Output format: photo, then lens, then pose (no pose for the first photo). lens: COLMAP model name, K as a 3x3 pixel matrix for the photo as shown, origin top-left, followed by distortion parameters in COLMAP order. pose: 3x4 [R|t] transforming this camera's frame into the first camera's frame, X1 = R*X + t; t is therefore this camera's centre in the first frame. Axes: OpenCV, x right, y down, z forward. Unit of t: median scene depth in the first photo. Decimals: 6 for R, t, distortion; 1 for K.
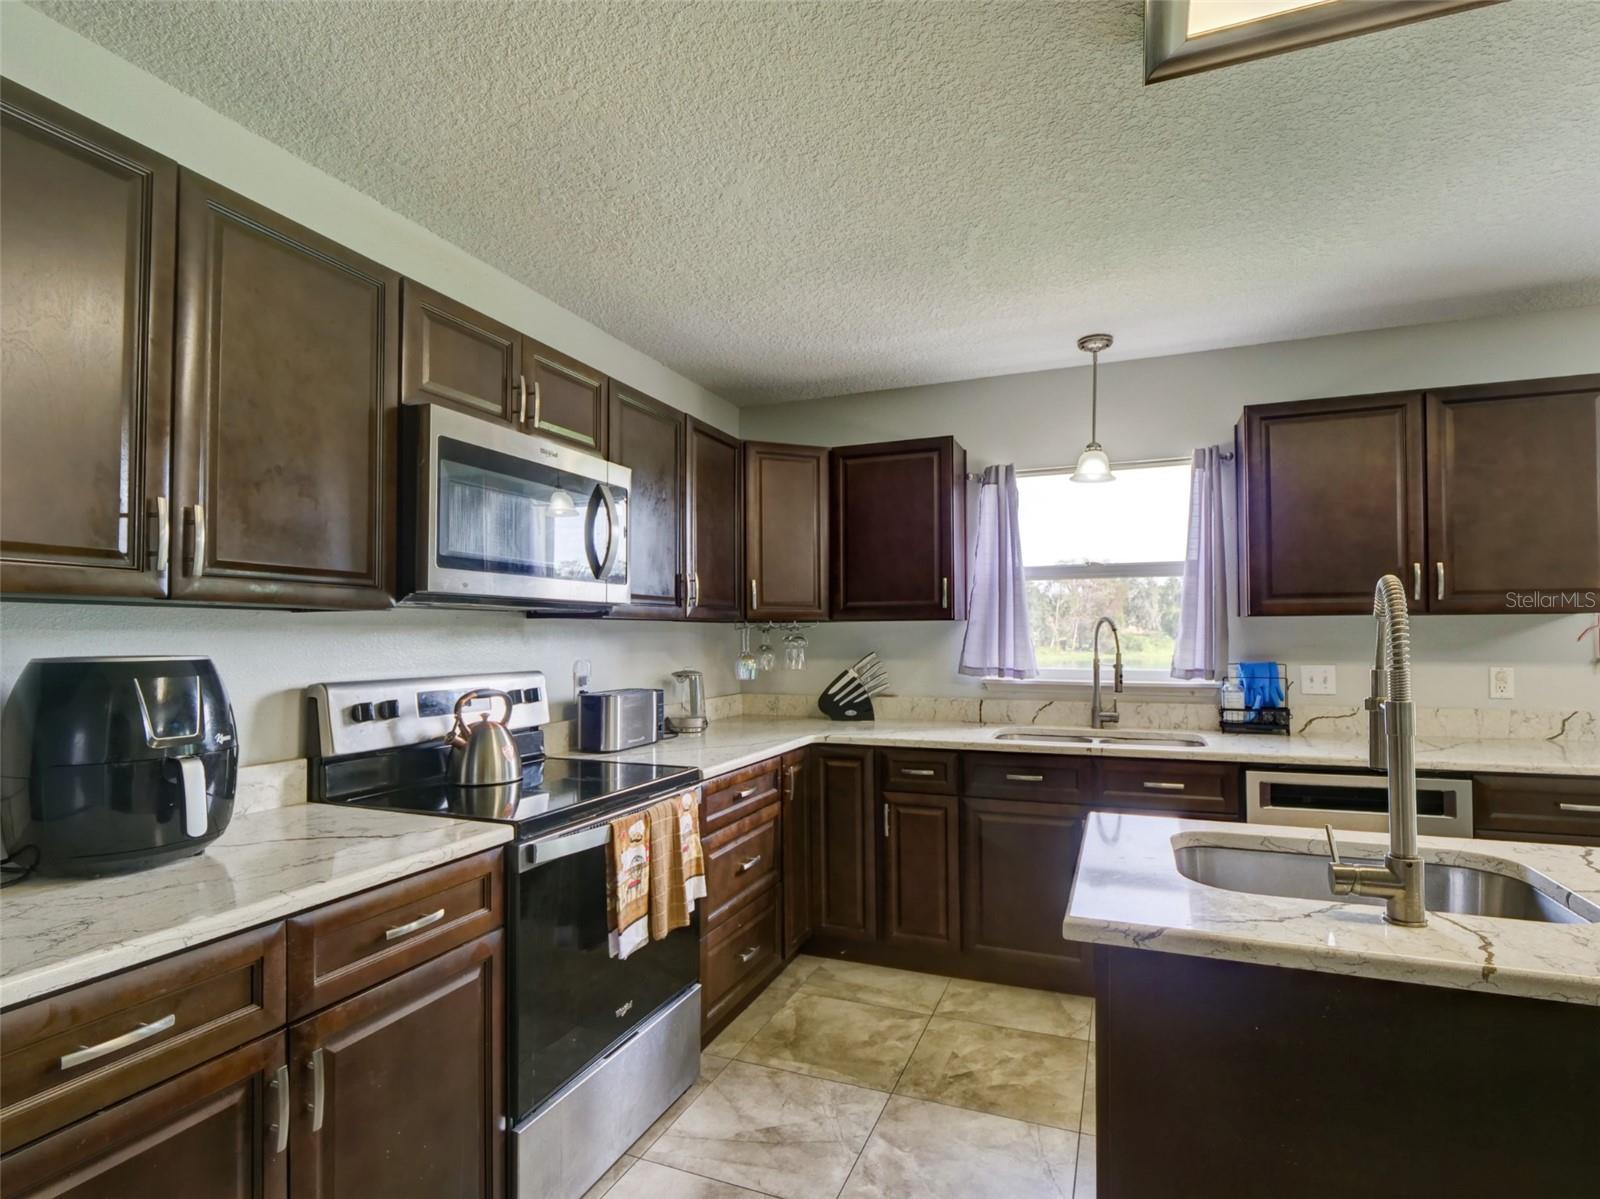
lens RADIAL K [[793.1, 0, 799.8], [0, 793.1, 620.0], [0, 0, 1]] dist [-0.022753, 0.000044]
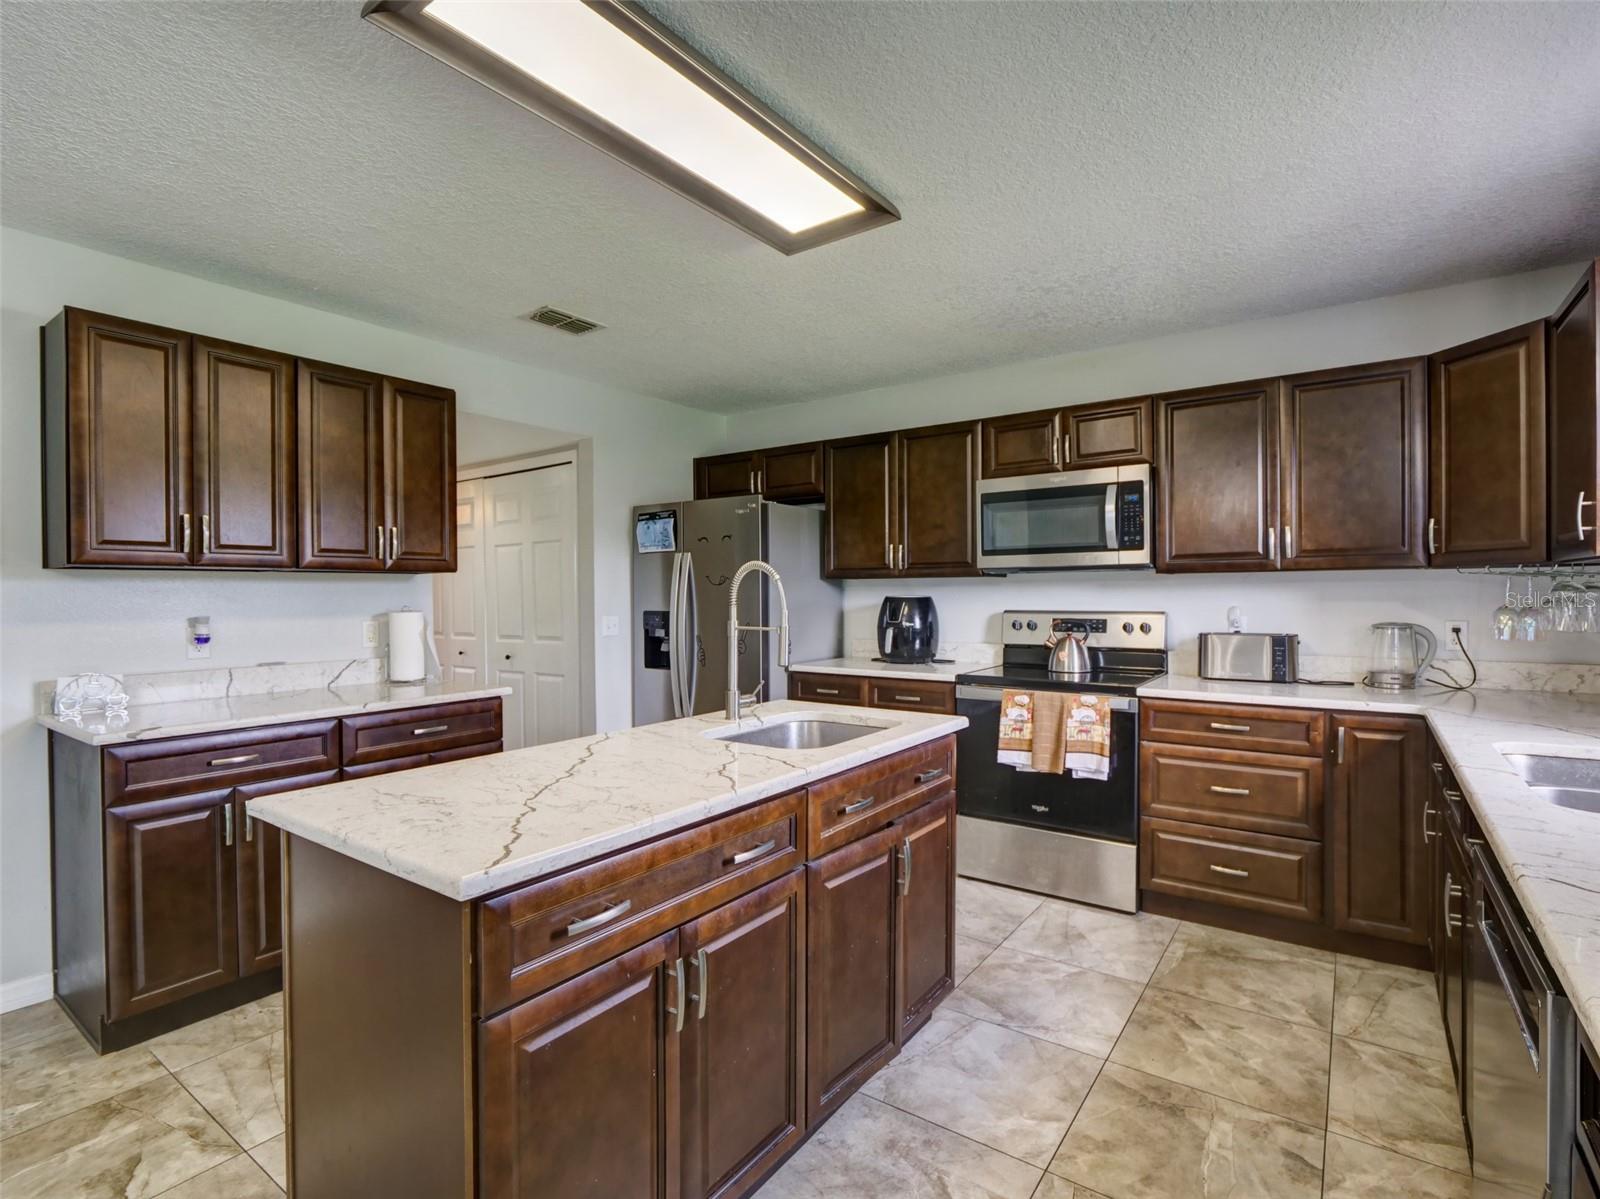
lens RADIAL K [[782.4, 0, 798.9], [0, 782.4, 600.4], [0, 0, 1]] dist [-0.015765, 0.000840]
pose [[-0.227521, 0.016722, -0.973630, 1.076223], [0.028286, 0.999544, 0.010557, 0.009877], [0.973362, -0.025138, -0.227890, 0.627586]]
